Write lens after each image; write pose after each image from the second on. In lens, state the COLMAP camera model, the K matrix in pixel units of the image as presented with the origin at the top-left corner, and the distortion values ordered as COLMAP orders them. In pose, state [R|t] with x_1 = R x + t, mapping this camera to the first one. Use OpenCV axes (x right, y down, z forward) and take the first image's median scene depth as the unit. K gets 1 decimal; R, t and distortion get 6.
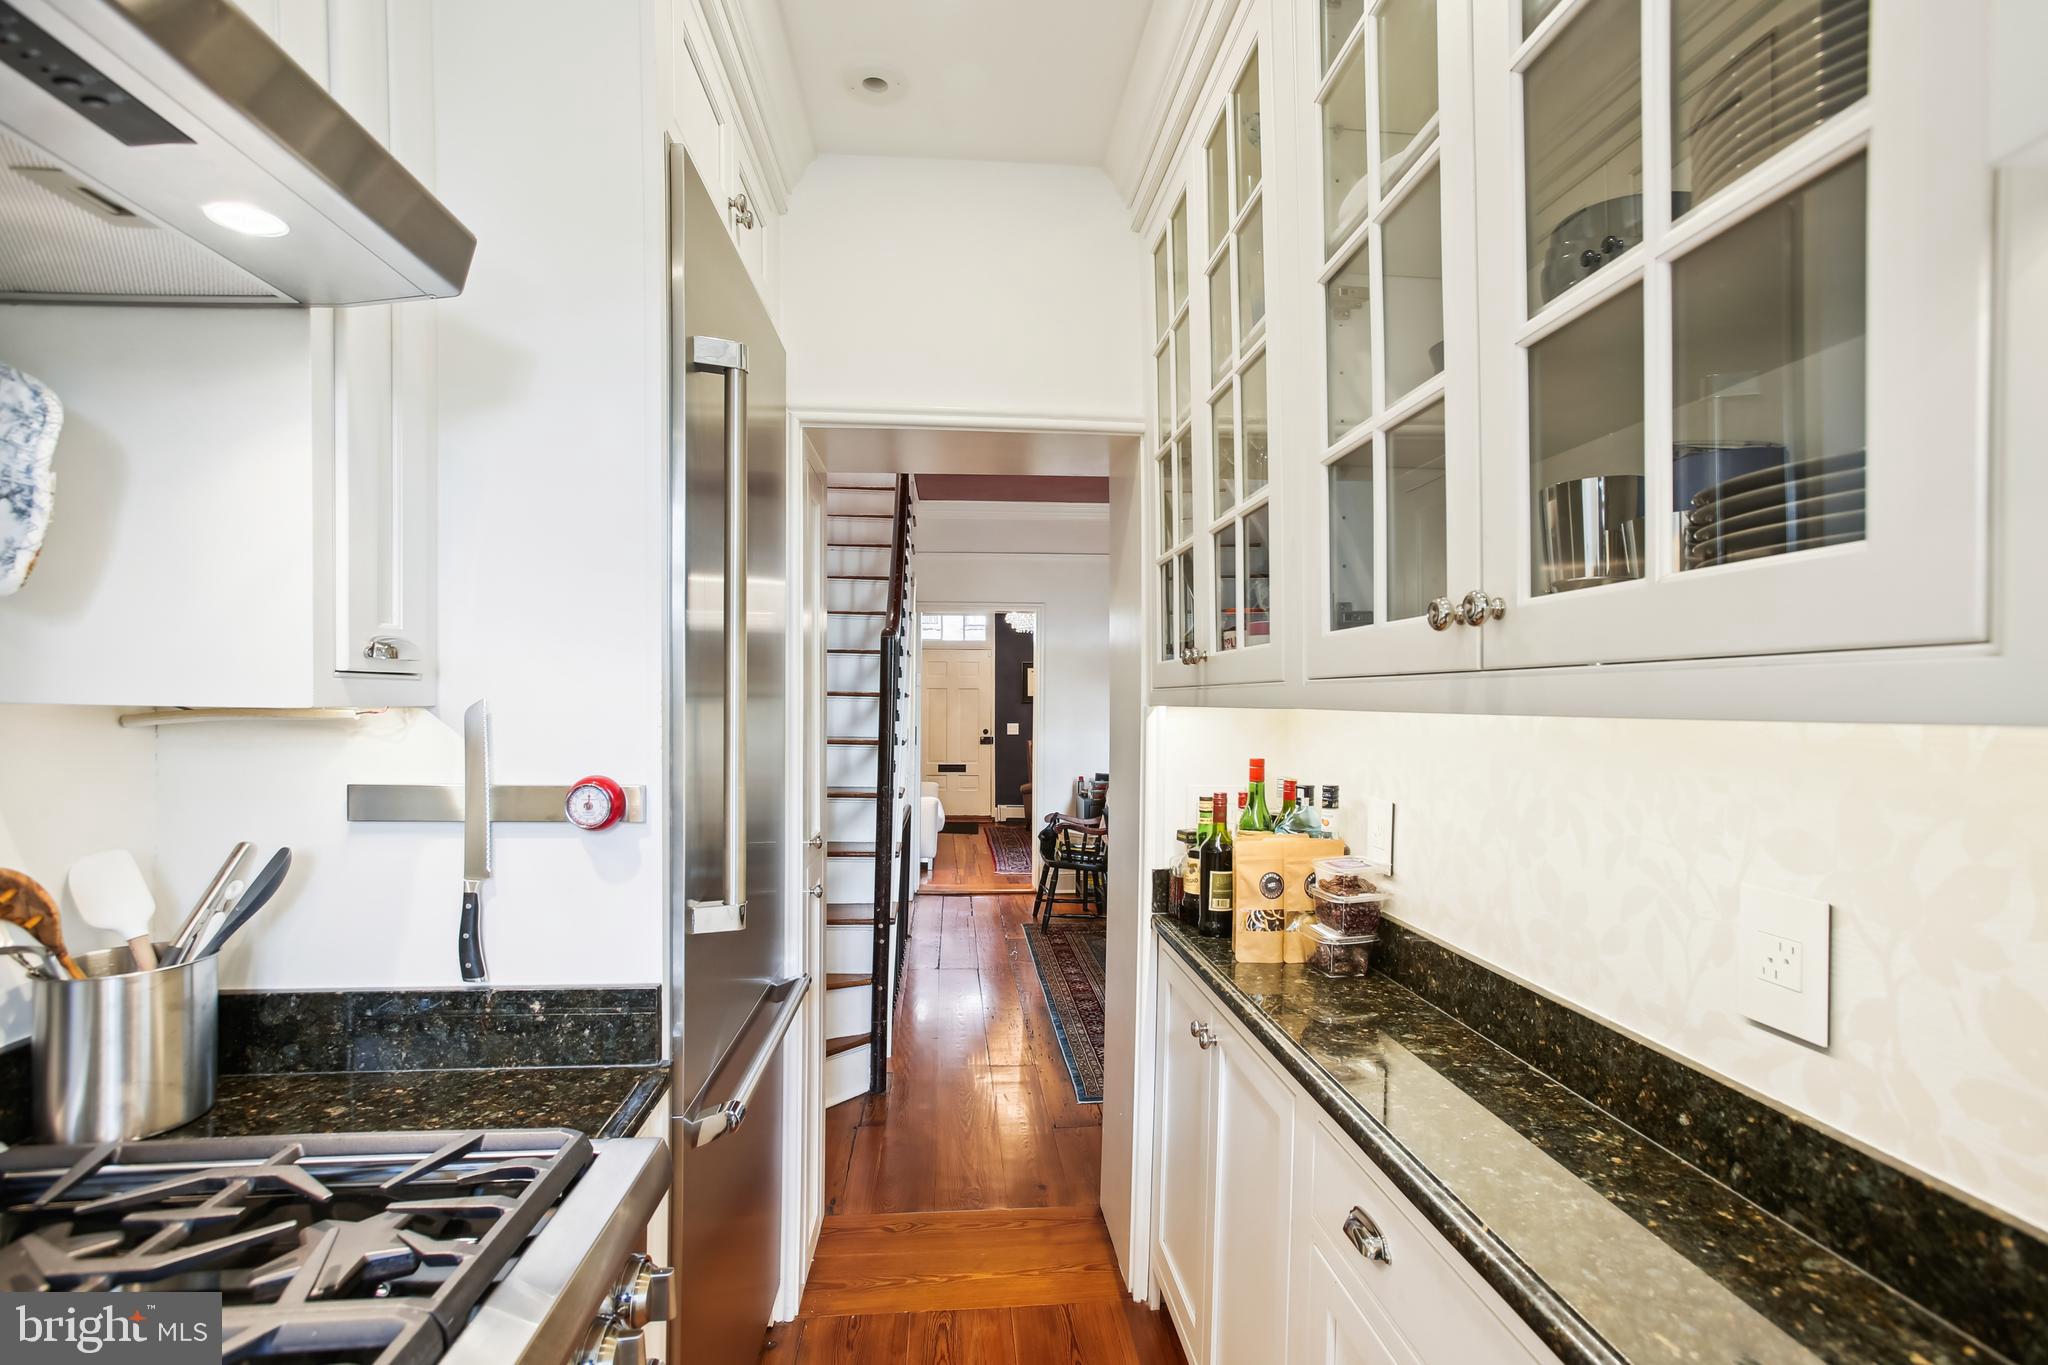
lens RADIAL K [[939.6, 0, 1018.0], [0, 939.6, 716.9], [0, 0, 1]] dist [-0.030894, 0.023317]
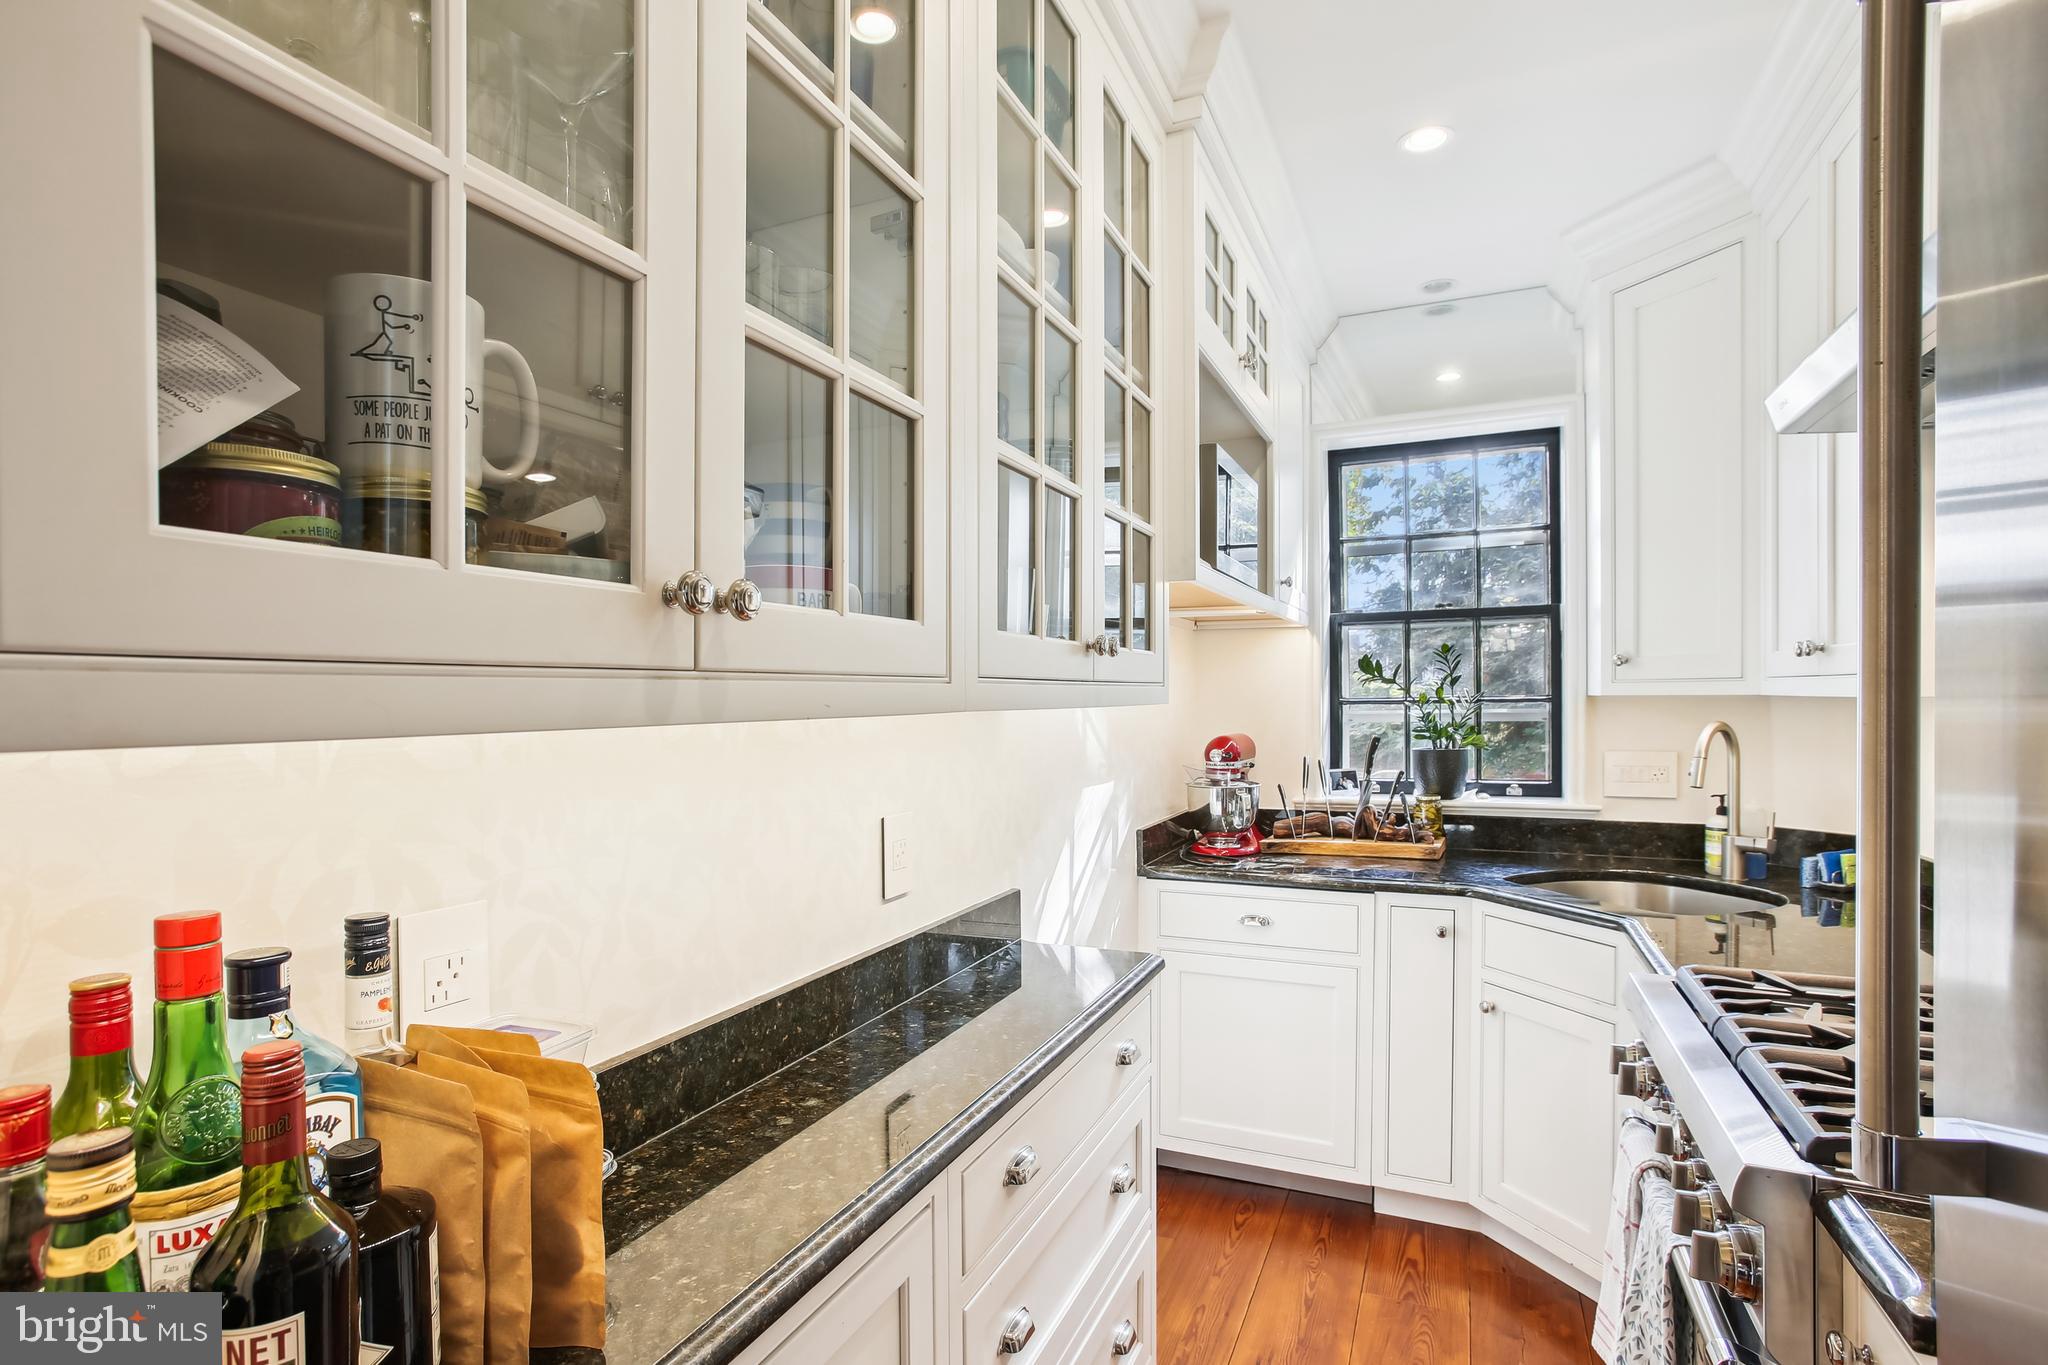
lens RADIAL K [[964.7, 0, 1014.2], [0, 964.7, 695.8], [0, 0, 1]] dist [-0.055824, 0.033329]
pose [[-0.869933, 0.009816, 0.493072, -0.205520], [0.018416, 0.999751, 0.012589, -0.042676], [-0.492826, 0.020032, -0.869897, 2.002089]]
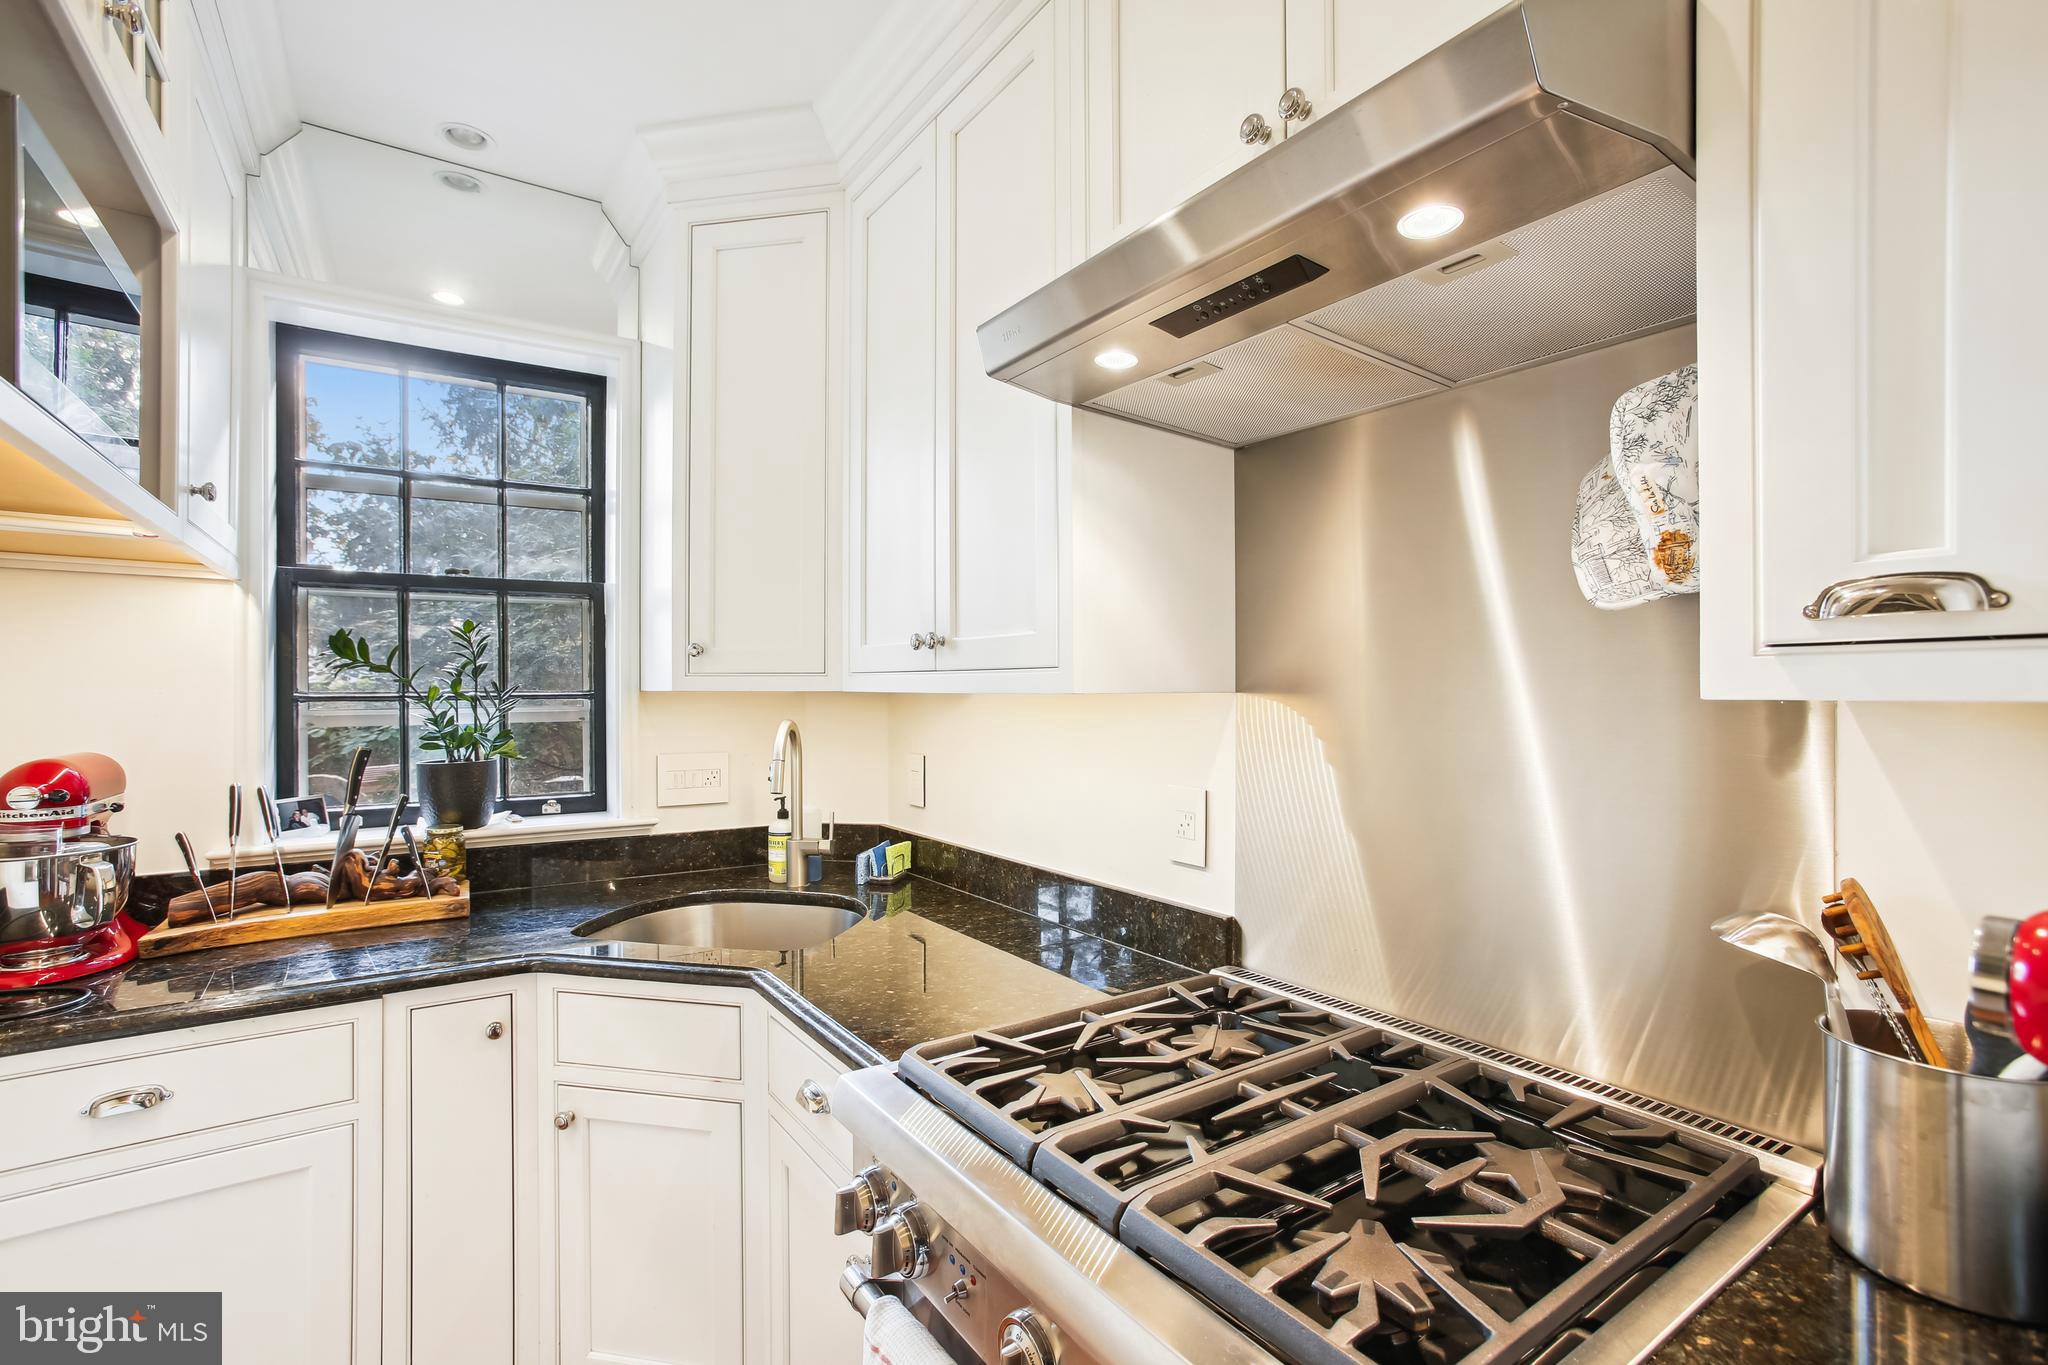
lens RADIAL K [[906.7, 0, 979.0], [0, 906.7, 701.2], [0, 0, 1]] dist [-0.048259, 0.034450]
pose [[-0.876261, 0.005527, -0.481805, 0.031350], [-0.008734, 0.999588, 0.027351, -0.023941], [0.481758, 0.028175, -0.875851, 1.225898]]
